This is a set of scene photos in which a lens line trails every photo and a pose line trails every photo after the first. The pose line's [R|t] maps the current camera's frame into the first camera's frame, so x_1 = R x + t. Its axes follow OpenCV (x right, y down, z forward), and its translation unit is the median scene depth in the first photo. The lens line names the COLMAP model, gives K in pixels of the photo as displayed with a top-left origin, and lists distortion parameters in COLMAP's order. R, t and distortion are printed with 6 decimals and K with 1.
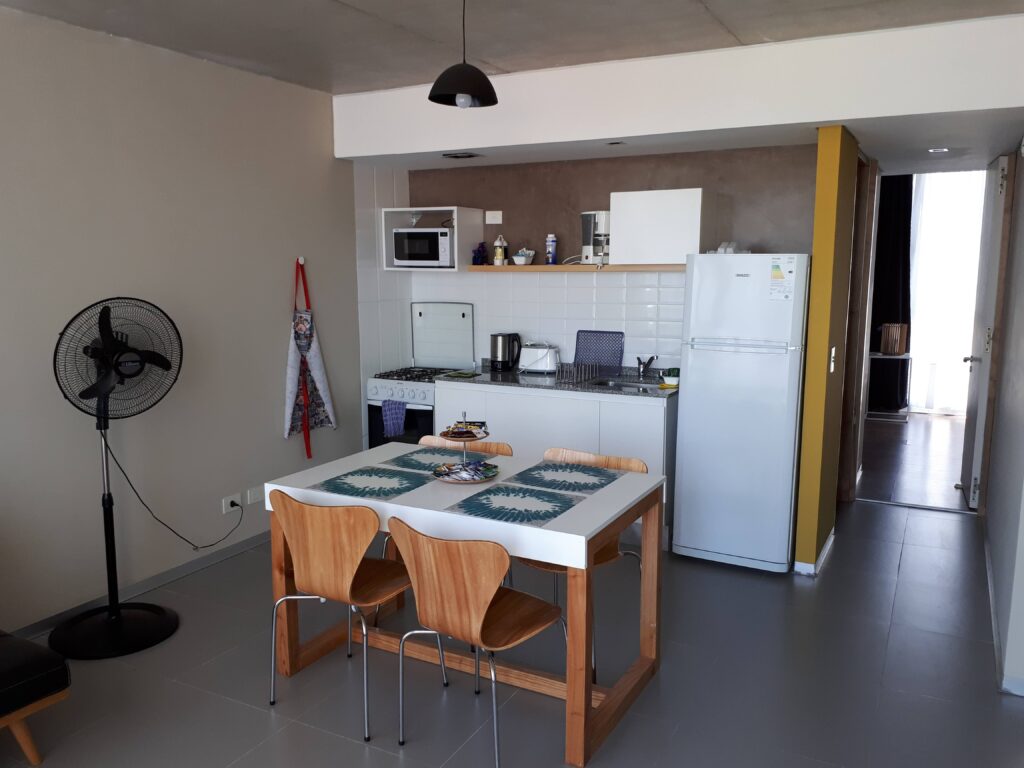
lens RADIAL K [[812.7, 0, 509.5], [0, 812.7, 384.9], [0, 0, 1]] dist [0.031438, -0.038850]
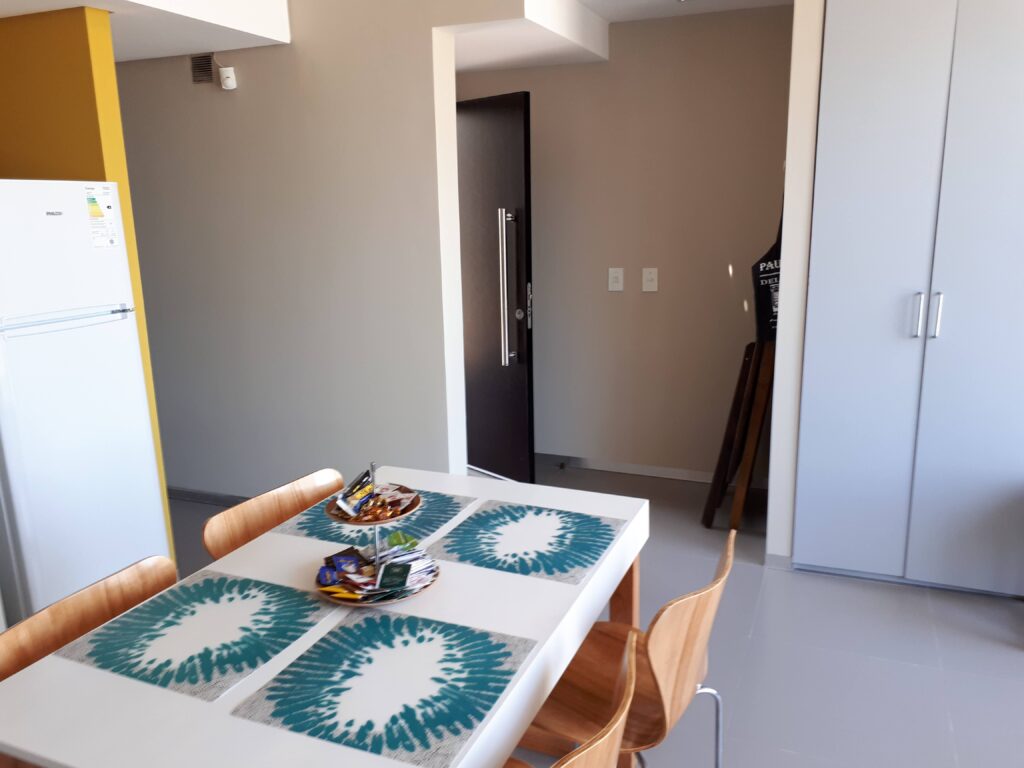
lens RADIAL K [[812.7, 0, 509.0], [0, 812.7, 382.6], [0, 0, 1]] dist [0.031438, -0.038850]
pose [[-0.079244, -0.212861, 0.973864, -0.566361], [0.176225, 0.958558, 0.223855, -0.118082], [-0.981155, 0.189358, -0.038449, 0.941096]]
